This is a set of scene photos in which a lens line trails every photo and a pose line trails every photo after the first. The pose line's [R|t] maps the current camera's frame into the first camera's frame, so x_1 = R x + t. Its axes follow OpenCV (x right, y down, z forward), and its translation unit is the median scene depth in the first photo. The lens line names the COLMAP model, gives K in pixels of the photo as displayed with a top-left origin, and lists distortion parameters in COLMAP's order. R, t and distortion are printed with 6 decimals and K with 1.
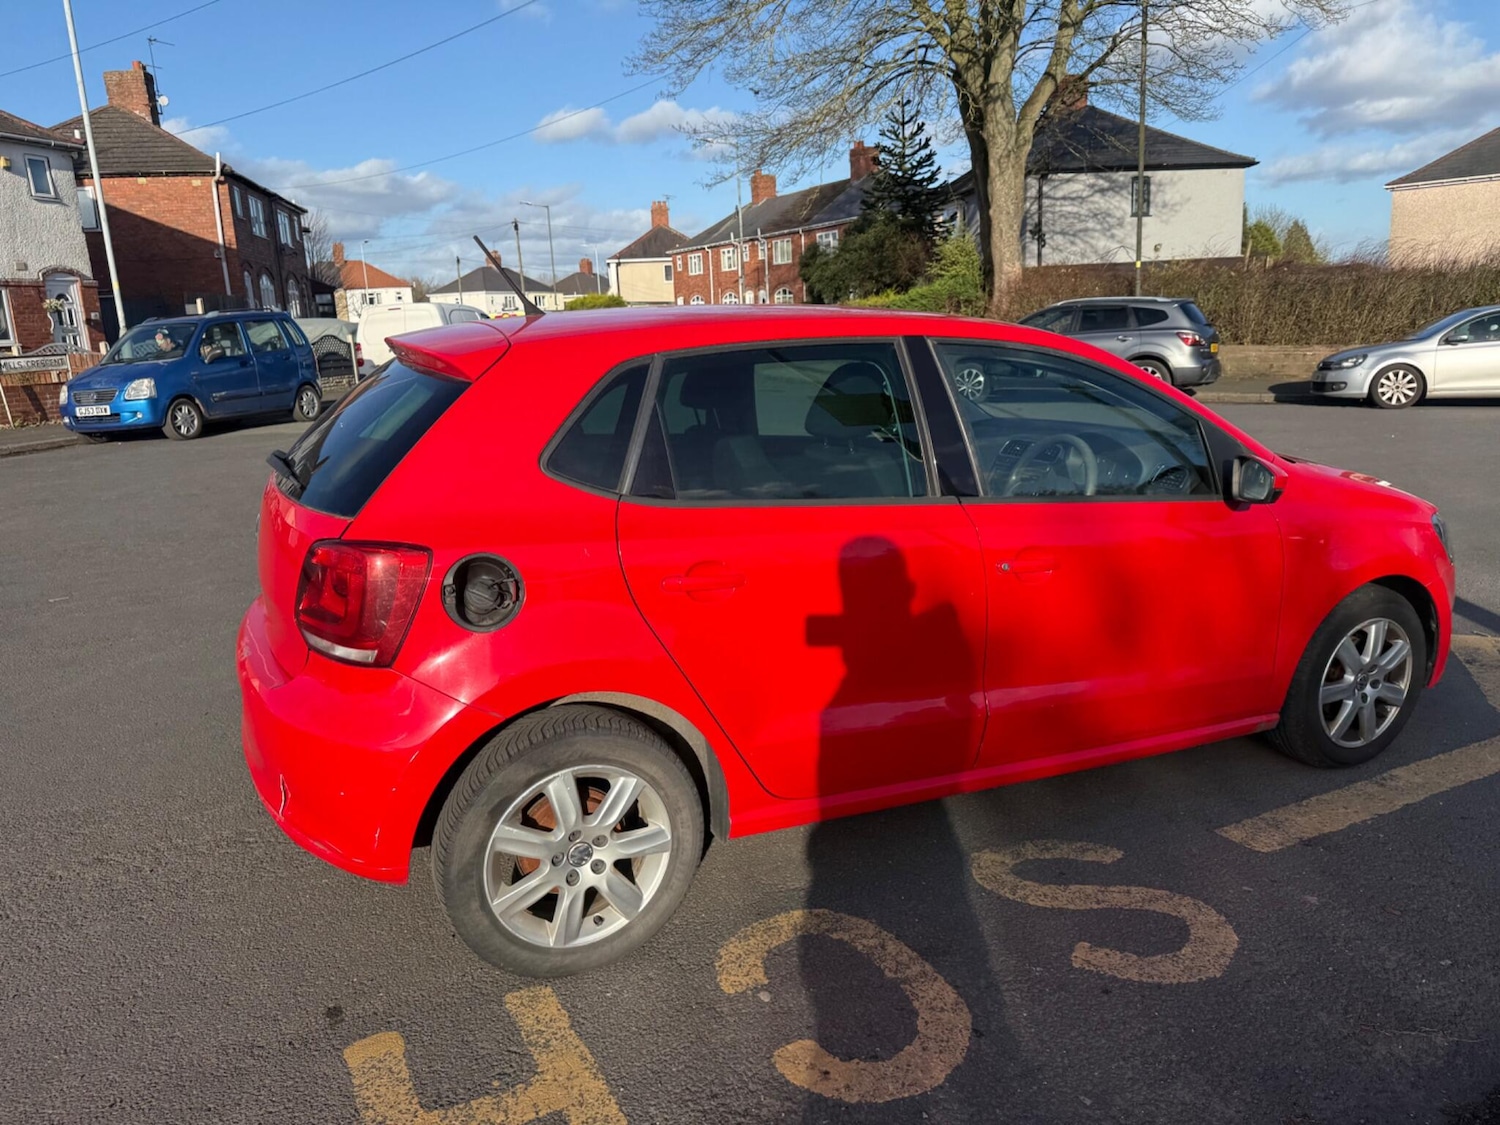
lens RADIAL K [[1059.8, 0, 755.3], [0, 1059.8, 568.7], [0, 0, 1]] dist [0.019588, -0.031761]
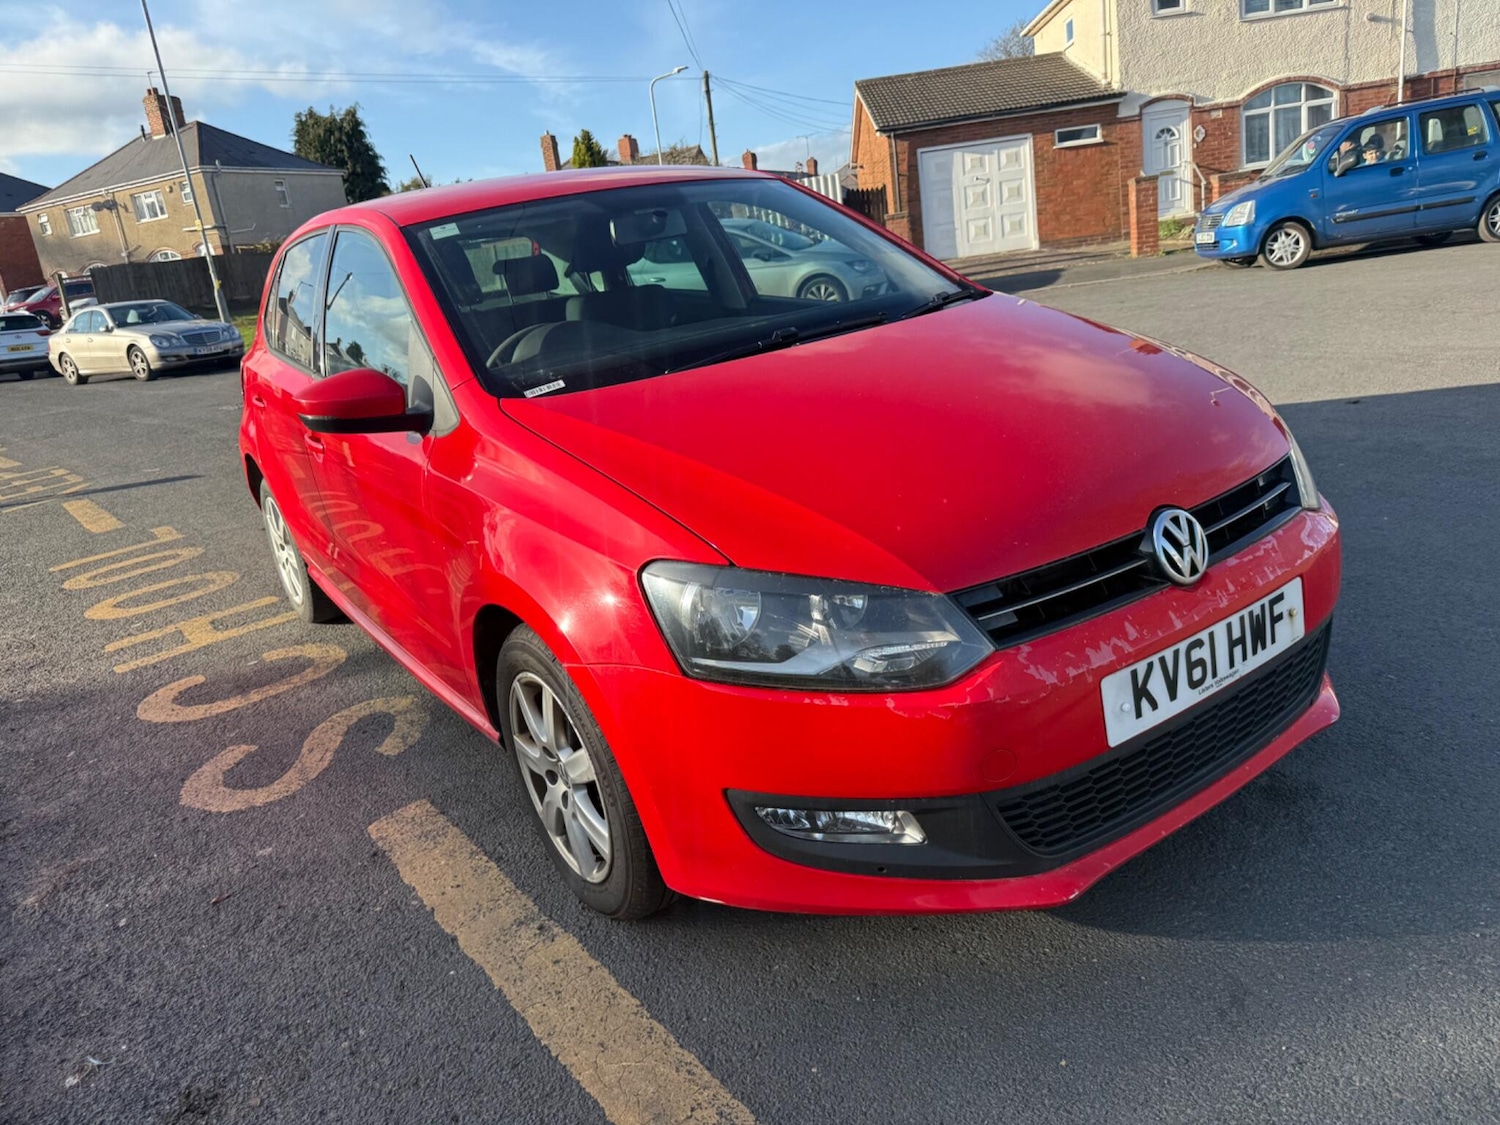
lens RADIAL K [[1064.8, 0, 751.4], [0, 1064.8, 563.9], [0, 0, 1]] dist [0.002446, -0.010354]
pose [[0.177141, 0.291833, -0.939923, 0.155544], [-0.105169, 0.955171, 0.276746, -0.026014], [0.978550, 0.049827, 0.199891, 0.134796]]
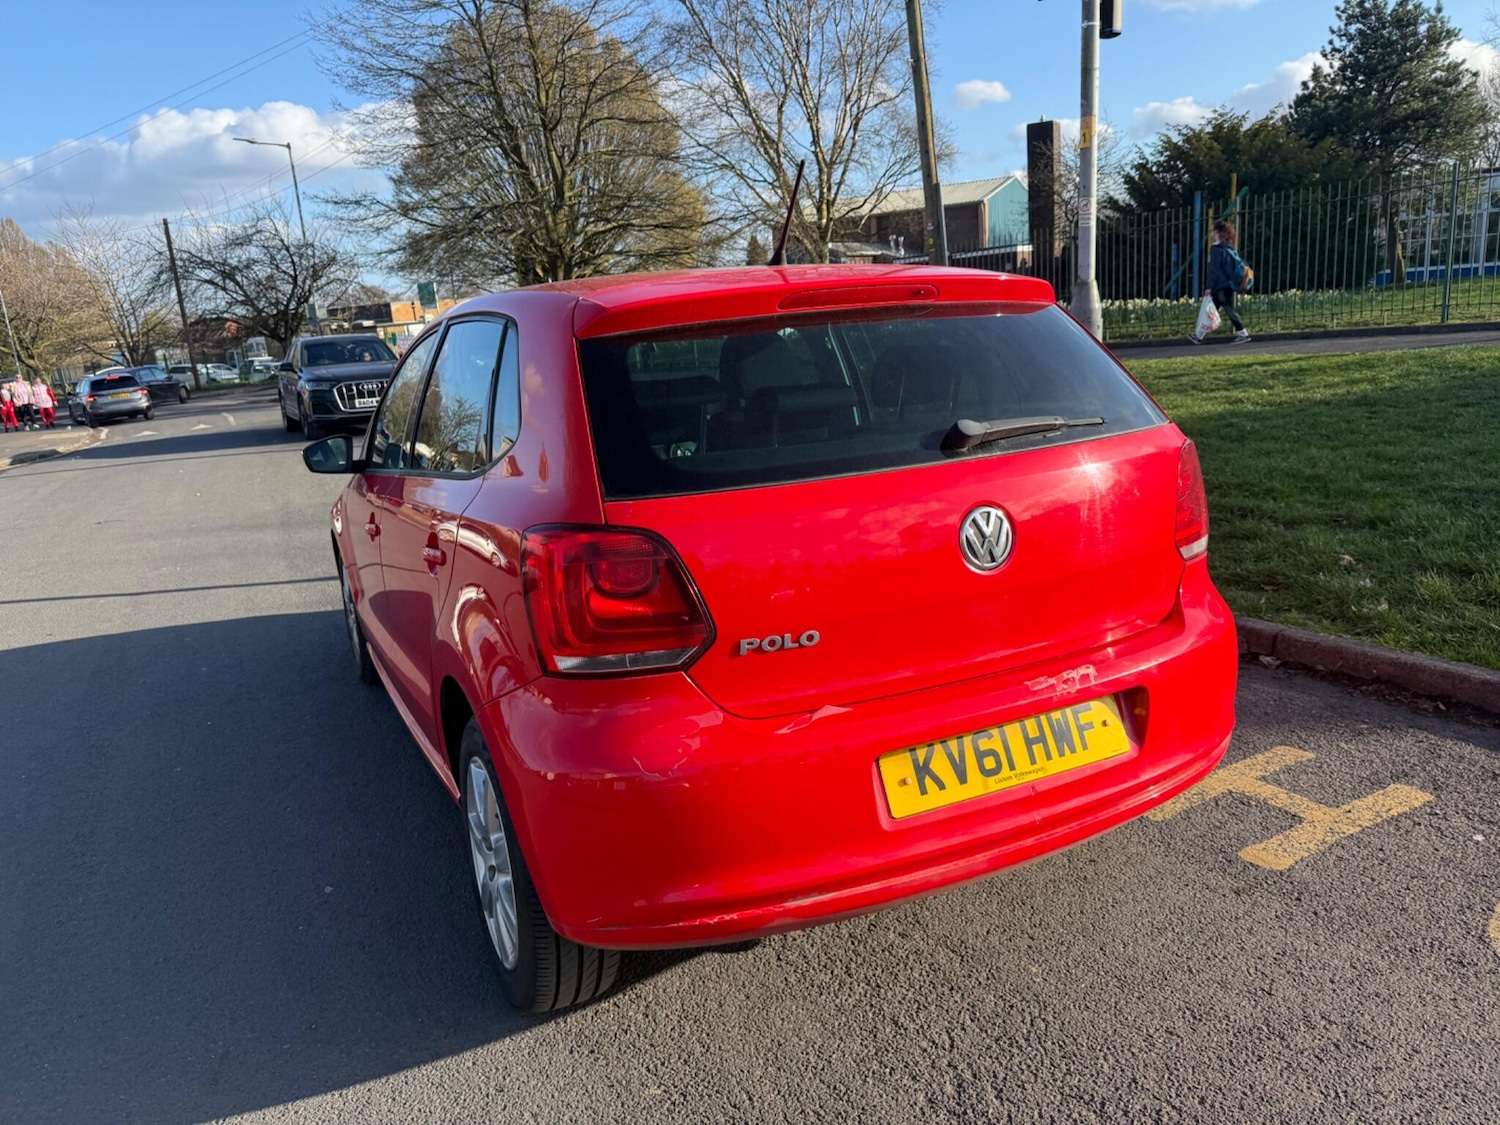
lens RADIAL K [[1059.8, 0, 755.9], [0, 1059.8, 565.2], [0, 0, 1]] dist [0.019588, -0.031761]
pose [[-0.034156, -0.198378, 0.979530, -0.126634], [0.310481, 0.929501, 0.199072, -0.022330], [-0.949966, 0.310925, 0.029844, 0.124905]]
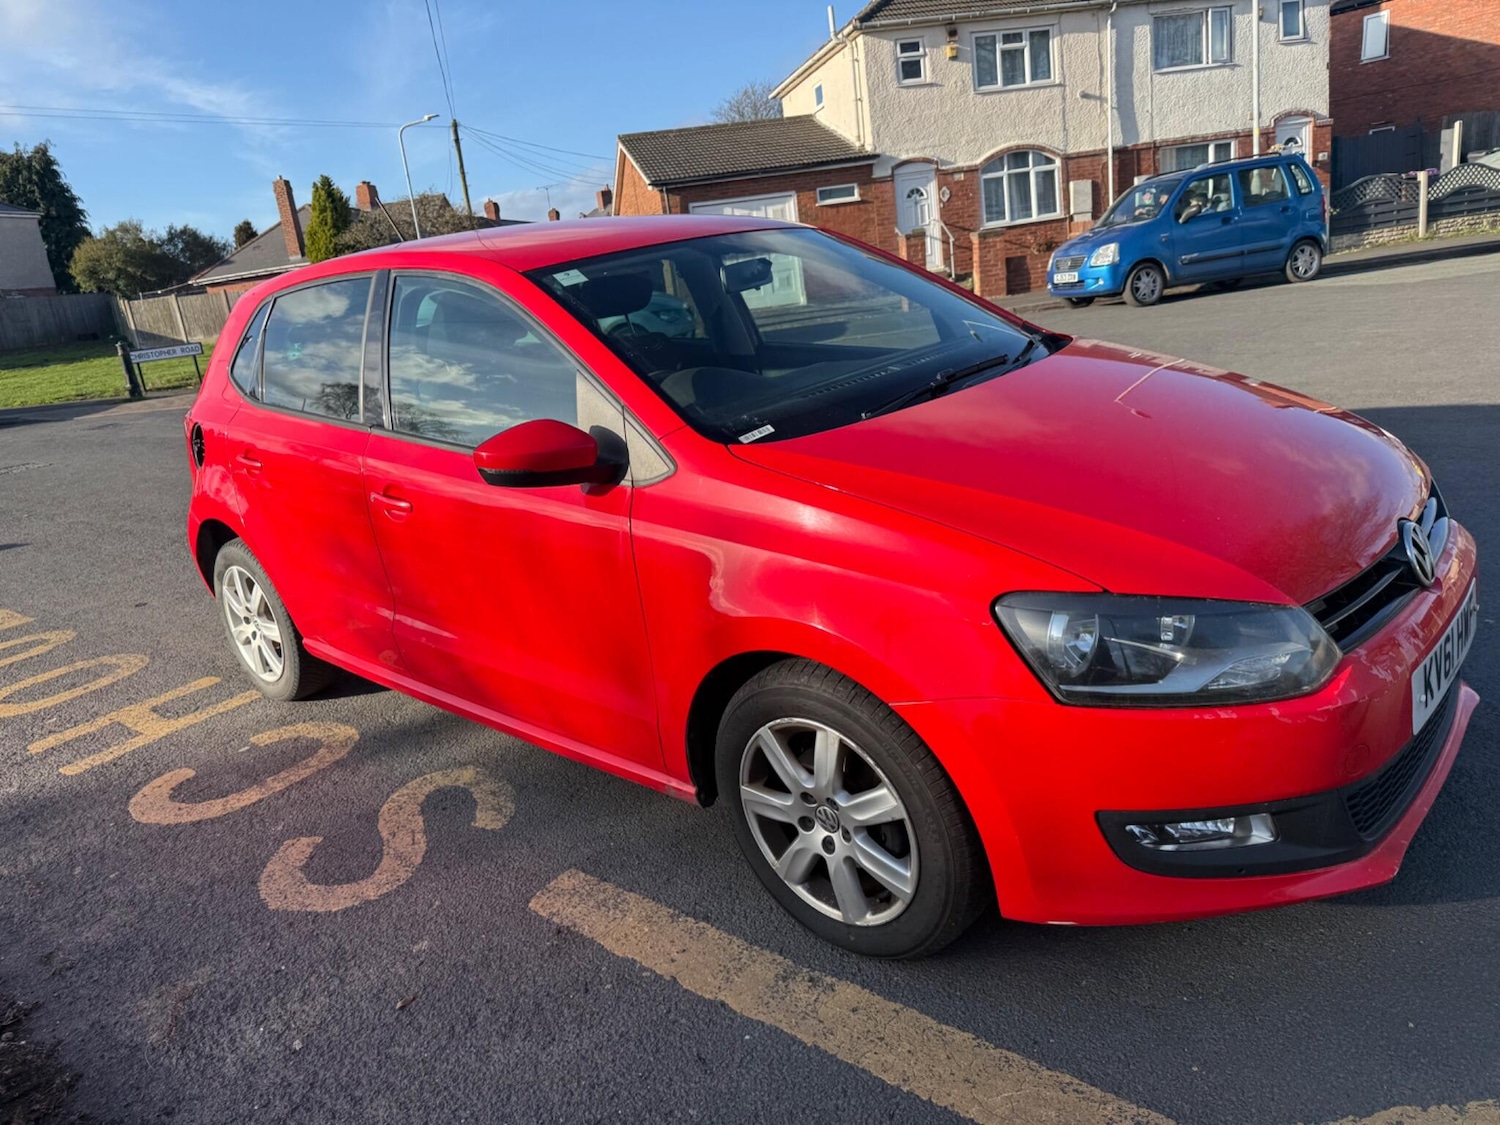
lens RADIAL K [[1059.8, 0, 735.9], [0, 1059.8, 577.7], [0, 0, 1]] dist [0.019588, -0.031761]
pose [[0.393521, 0.246064, -0.885773, 0.144748], [-0.103233, 0.969247, 0.223389, -0.021432], [0.913501, 0.003533, 0.406821, 0.097511]]
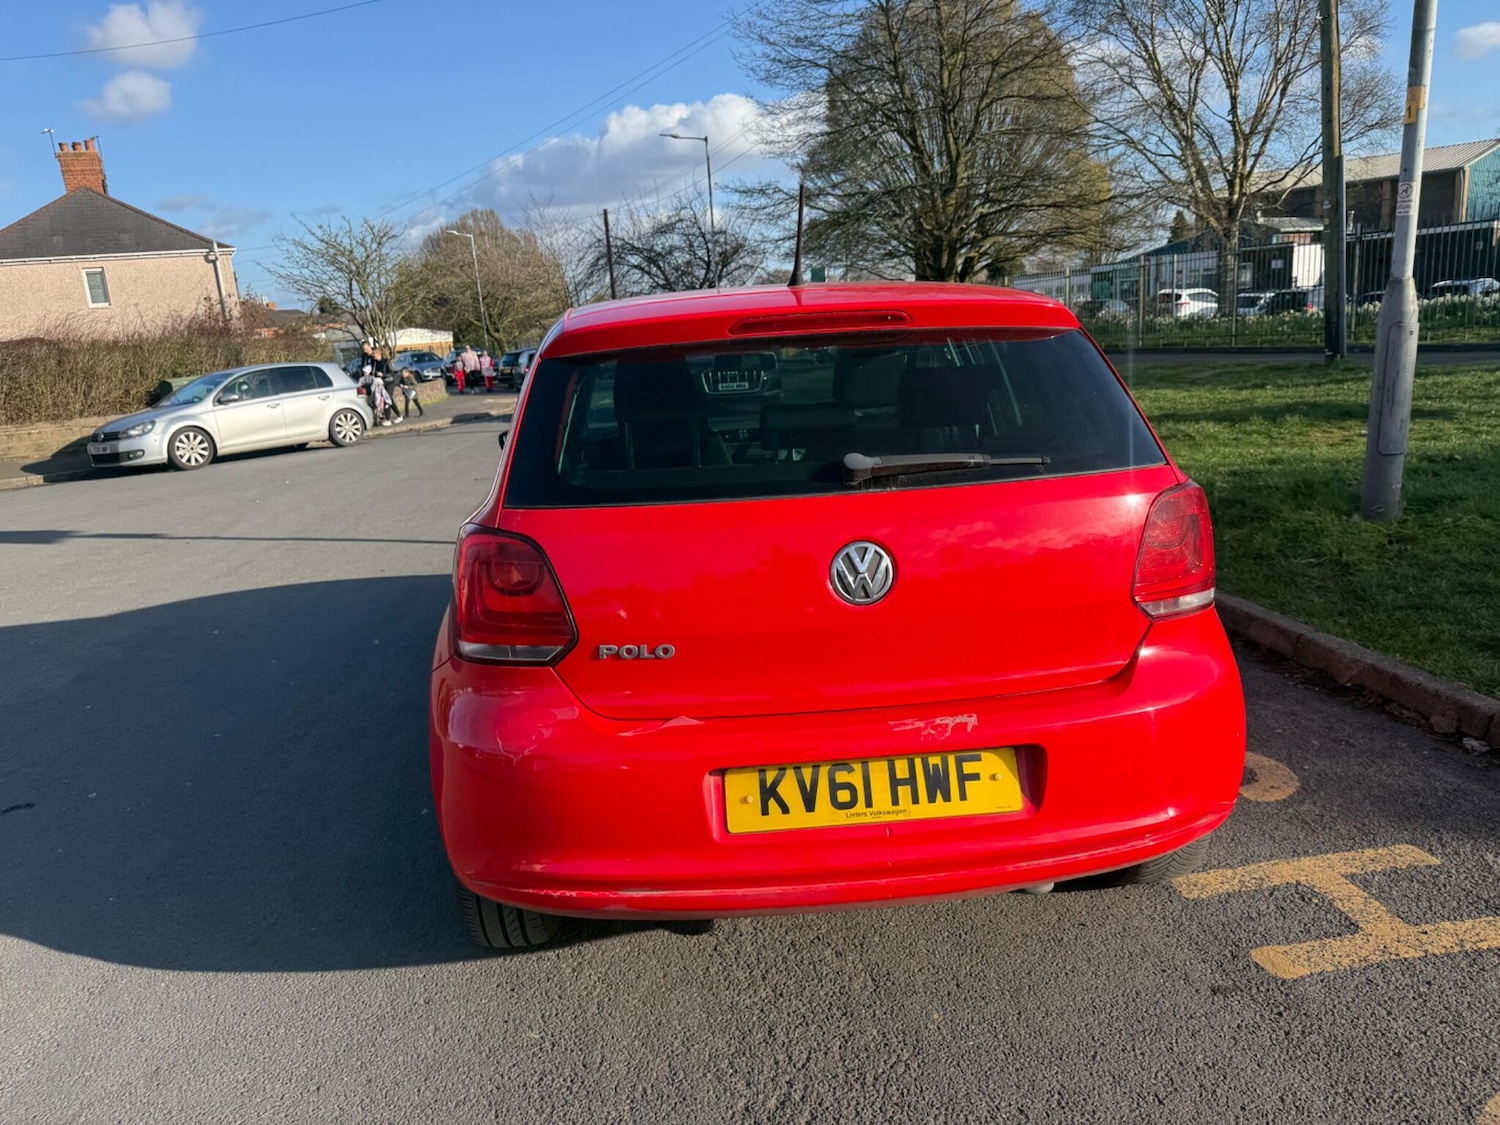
lens RADIAL K [[1059.8, 0, 757.7], [0, 1059.8, 575.5], [0, 0, 1]] dist [0.019588, -0.031761]
pose [[0.324921, -0.208369, 0.922501, -0.124396], [0.275247, 0.954037, 0.118545, -0.014591], [-0.904801, 0.215398, 0.367339, 0.089423]]
